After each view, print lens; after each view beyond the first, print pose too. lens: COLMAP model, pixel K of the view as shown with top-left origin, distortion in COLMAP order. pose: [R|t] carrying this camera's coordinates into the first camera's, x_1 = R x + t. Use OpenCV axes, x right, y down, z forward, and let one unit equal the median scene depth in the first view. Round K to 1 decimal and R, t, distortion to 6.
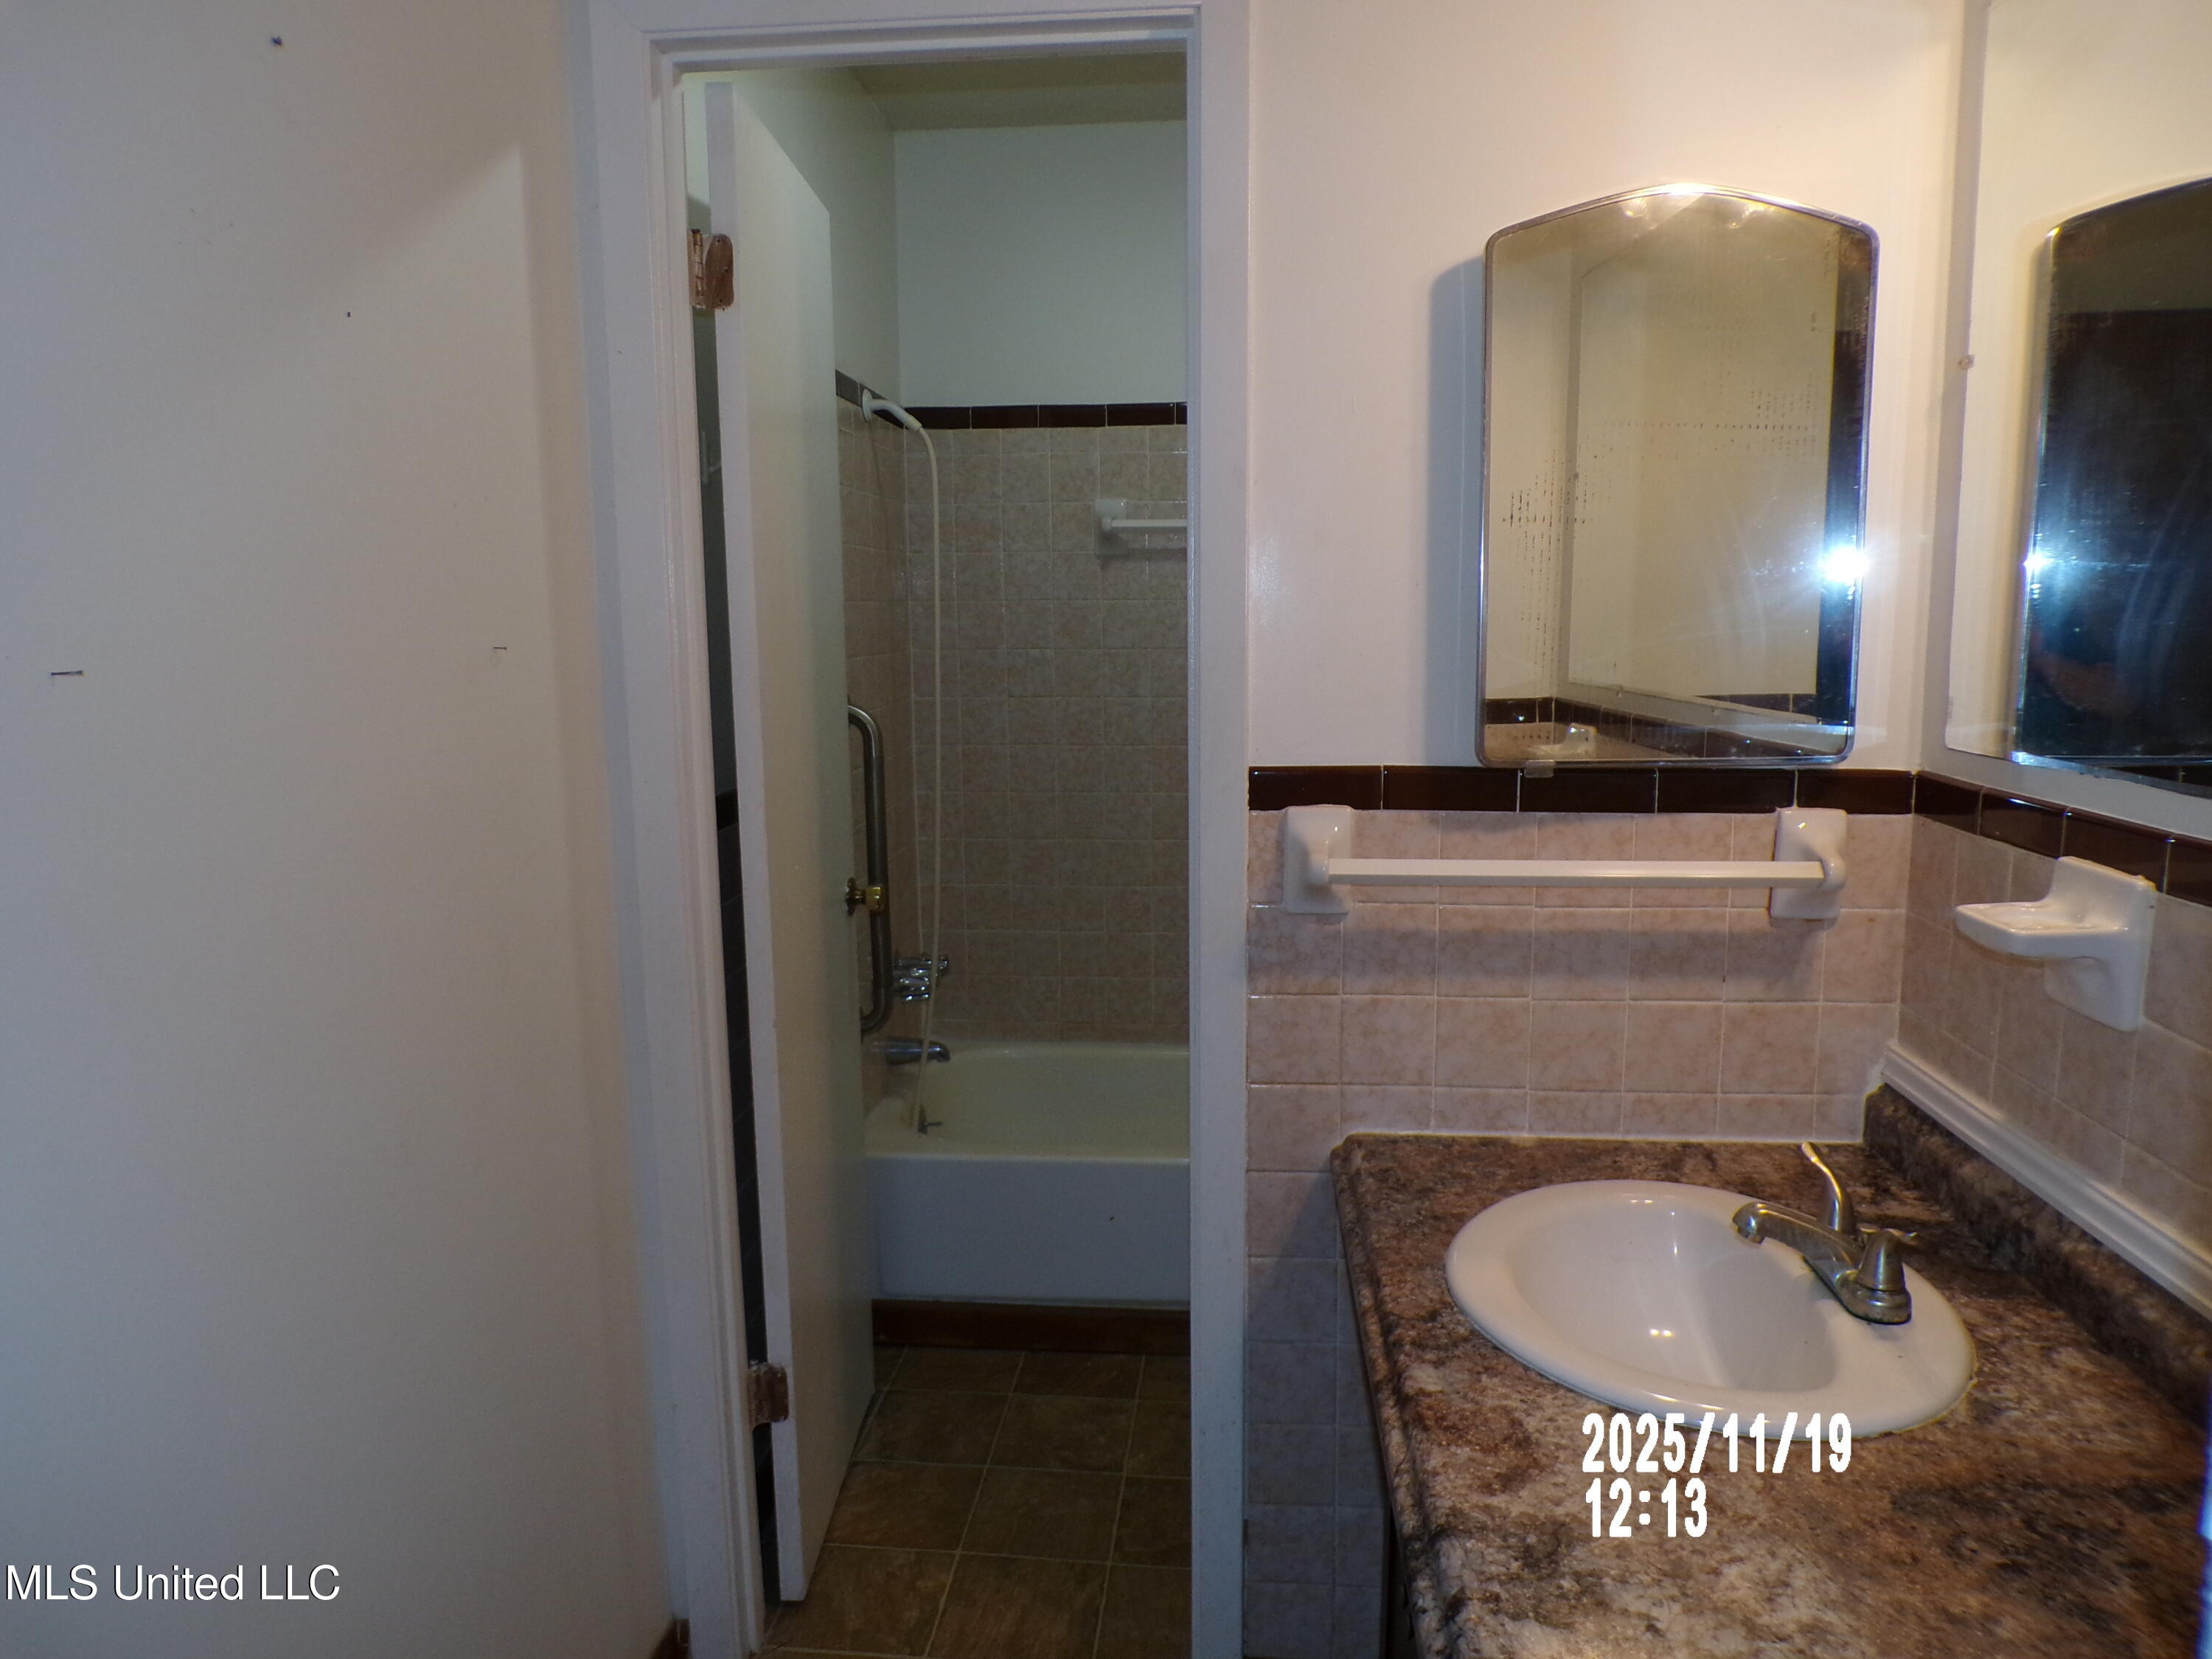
lens RADIAL K [[1495.2, 0, 1105.0], [0, 1495.2, 827.1], [0, 0, 1]] dist [-0.050572, 0.032109]
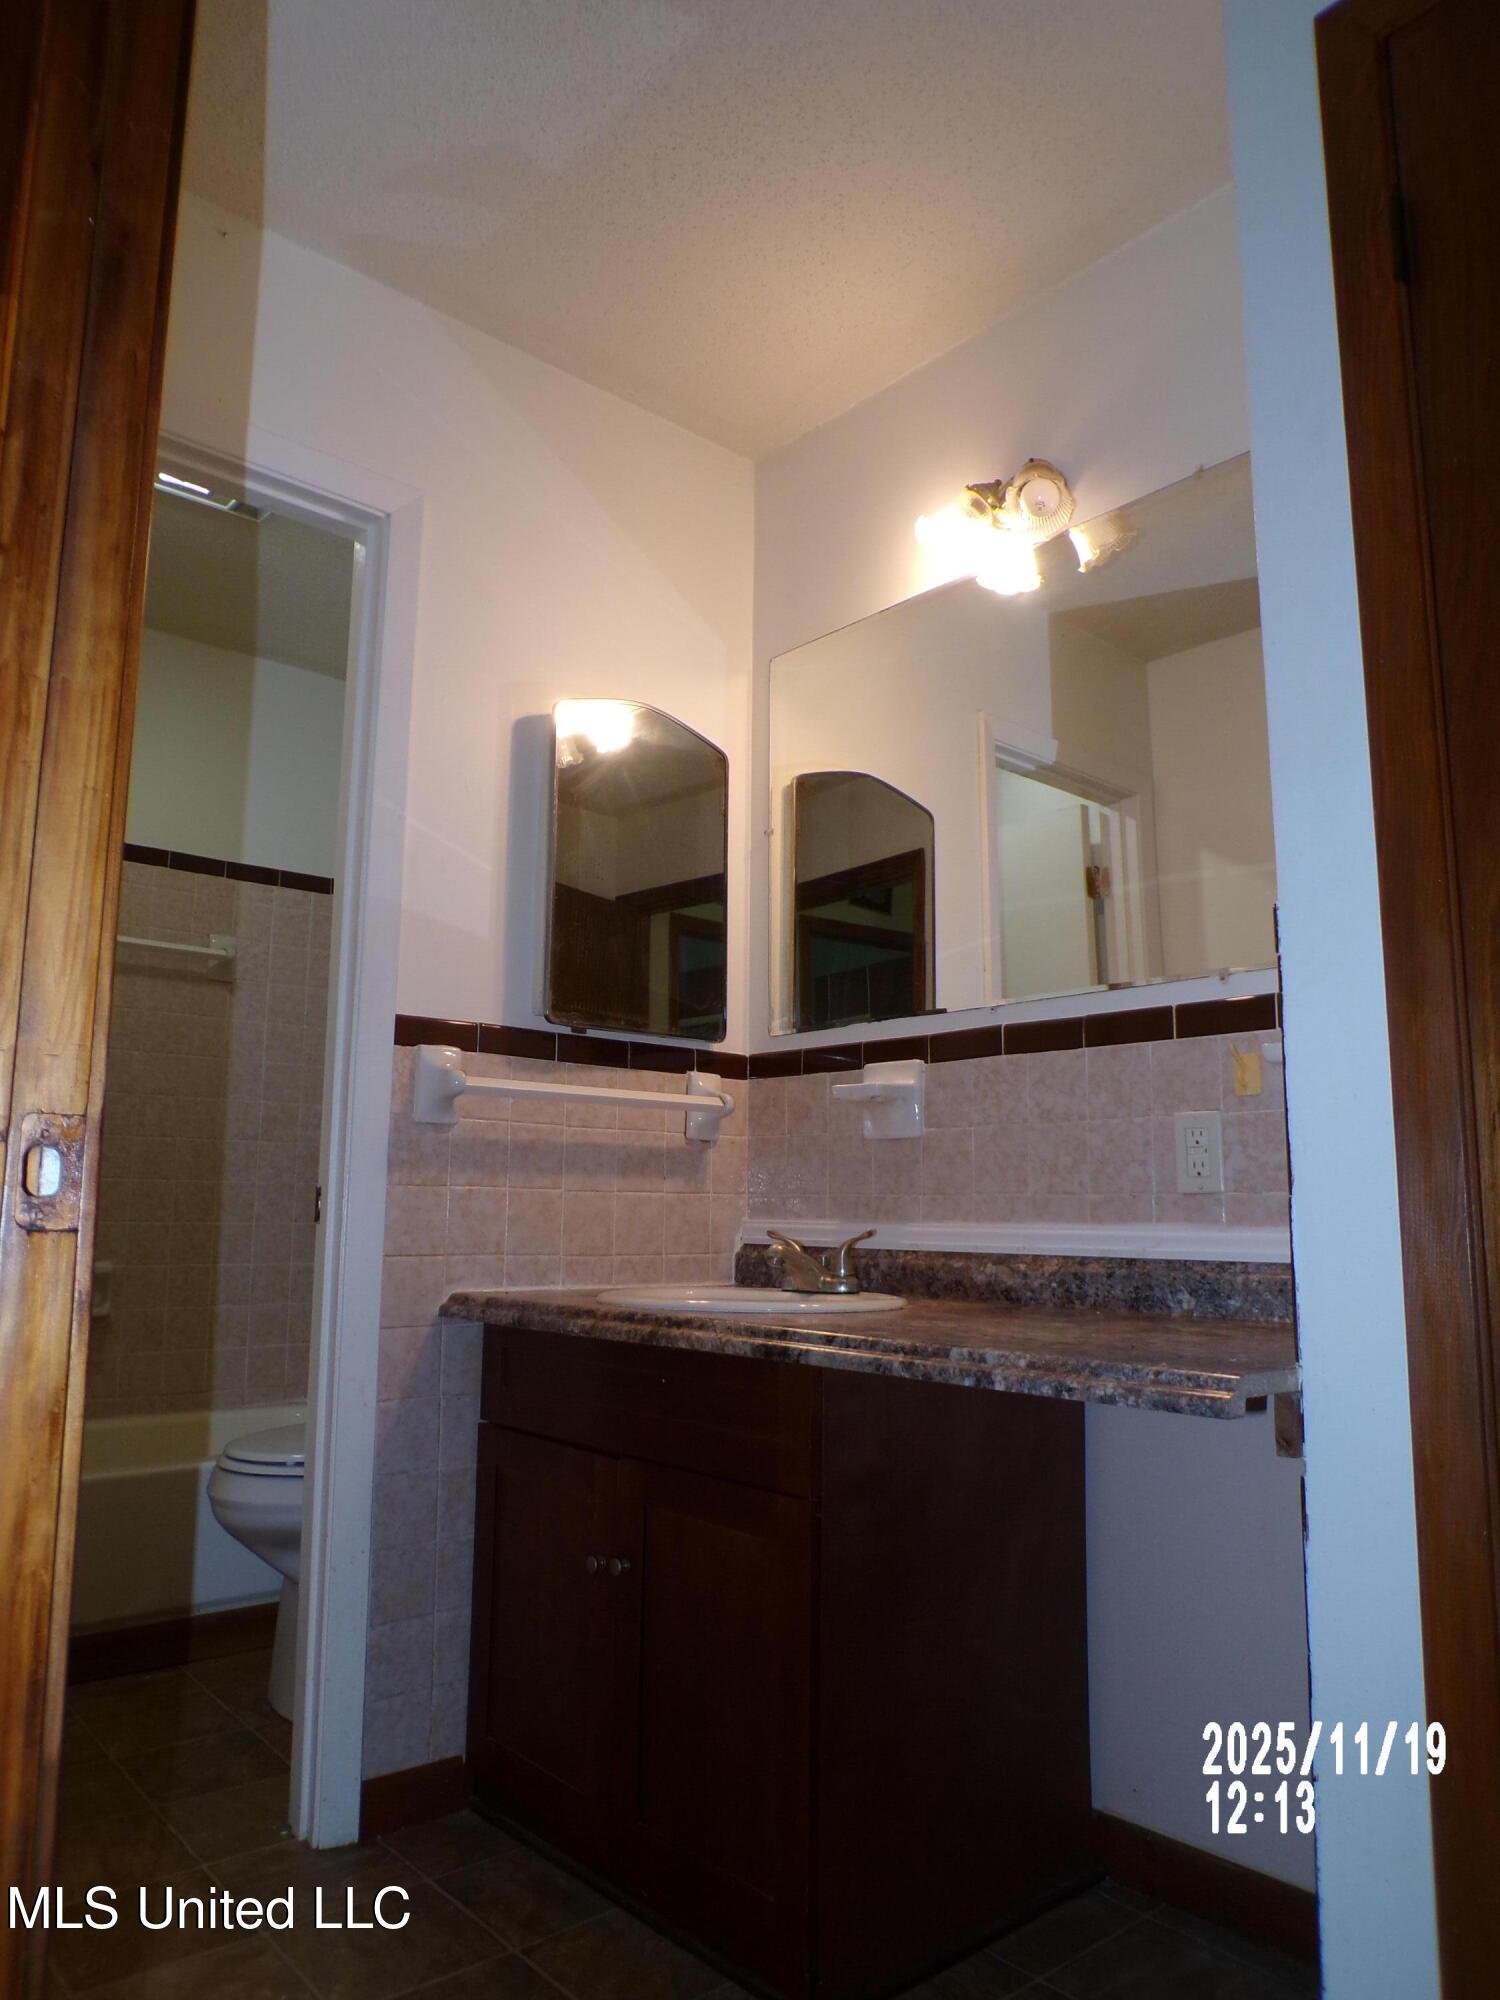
lens RADIAL K [[1351.9, 0, 750.0], [0, 1351.9, 1000.0], [0, 0, 1]] dist [-0.050572, 0.032109]
pose [[0.691137, 0.127332, 0.711418, -0.559765], [0.090901, 0.961225, -0.260352, 0.299360], [-0.716984, 0.244607, 0.652764, -0.048540]]
